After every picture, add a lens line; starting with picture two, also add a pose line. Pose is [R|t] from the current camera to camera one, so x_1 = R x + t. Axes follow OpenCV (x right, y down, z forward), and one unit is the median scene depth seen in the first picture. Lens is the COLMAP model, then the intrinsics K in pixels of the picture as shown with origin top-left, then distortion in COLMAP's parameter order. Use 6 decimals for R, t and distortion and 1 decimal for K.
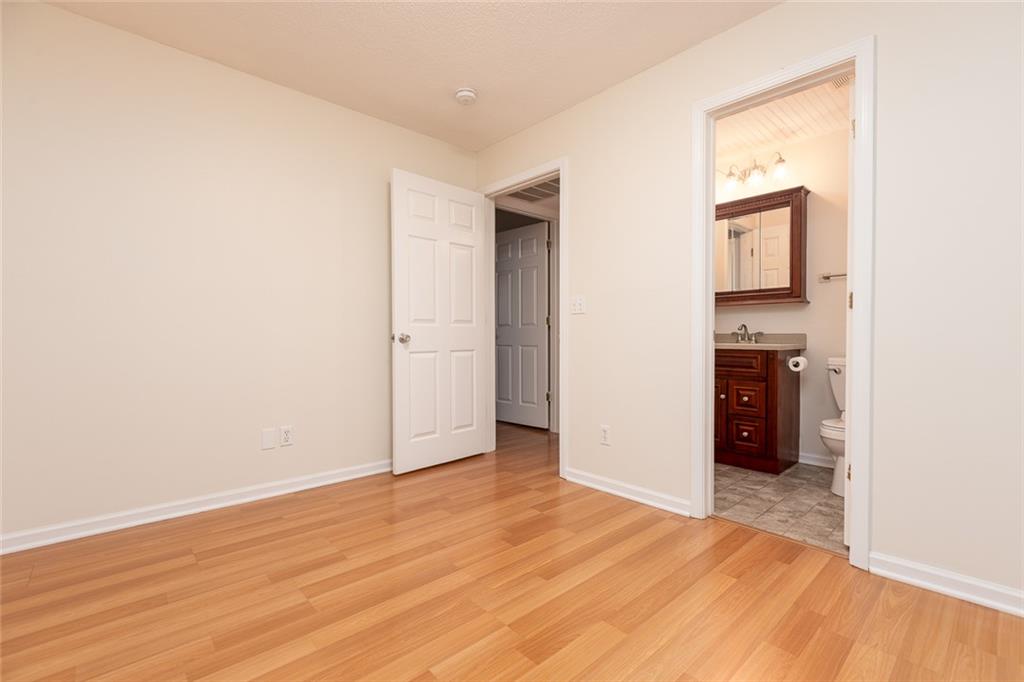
lens RADIAL K [[452.9, 0, 514.8], [0, 452.9, 344.7], [0, 0, 1]] dist [0.002802, 0.000280]
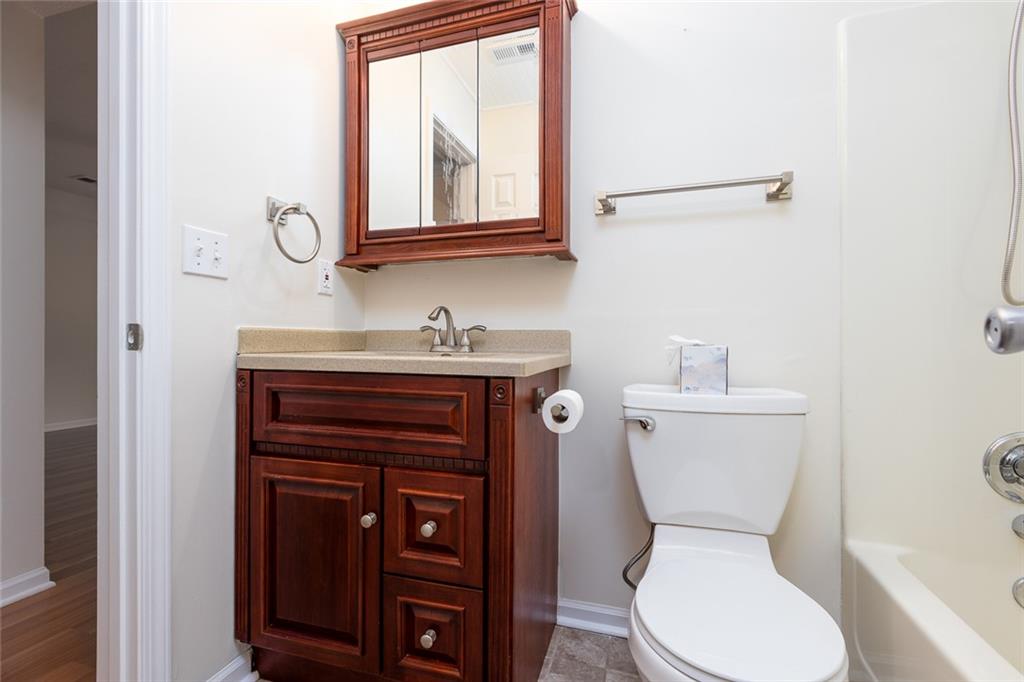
lens RADIAL K [[454.0, 0, 518.0], [0, 454.0, 340.6], [0, 0, 1]] dist [0.001372, 0.000177]
pose [[0.862204, 0.005080, 0.506536, 0.396297], [0.003546, 0.999865, -0.016064, -0.008024], [-0.506549, 0.015647, 0.862069, 0.681829]]
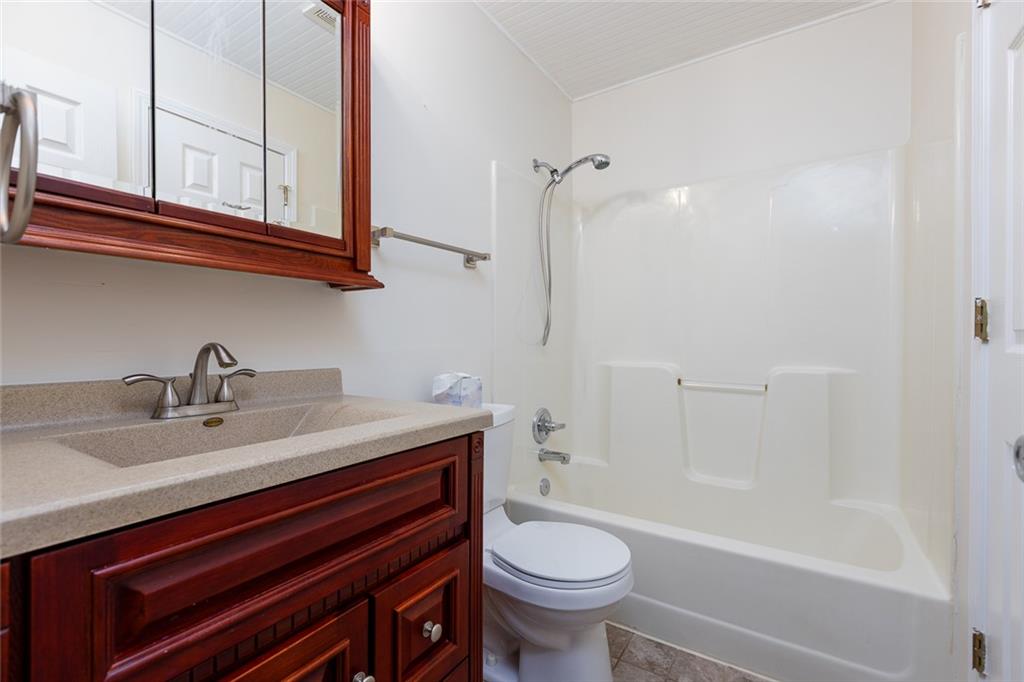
lens RADIAL K [[454.0, 0, 518.0], [0, 454.0, 340.6], [0, 0, 1]] dist [0.001372, 0.000177]
pose [[-0.260219, 0.001274, 0.965549, 0.237739], [0.013978, 0.999899, 0.002448, -0.049668], [-0.965448, 0.014133, -0.260211, 1.006843]]
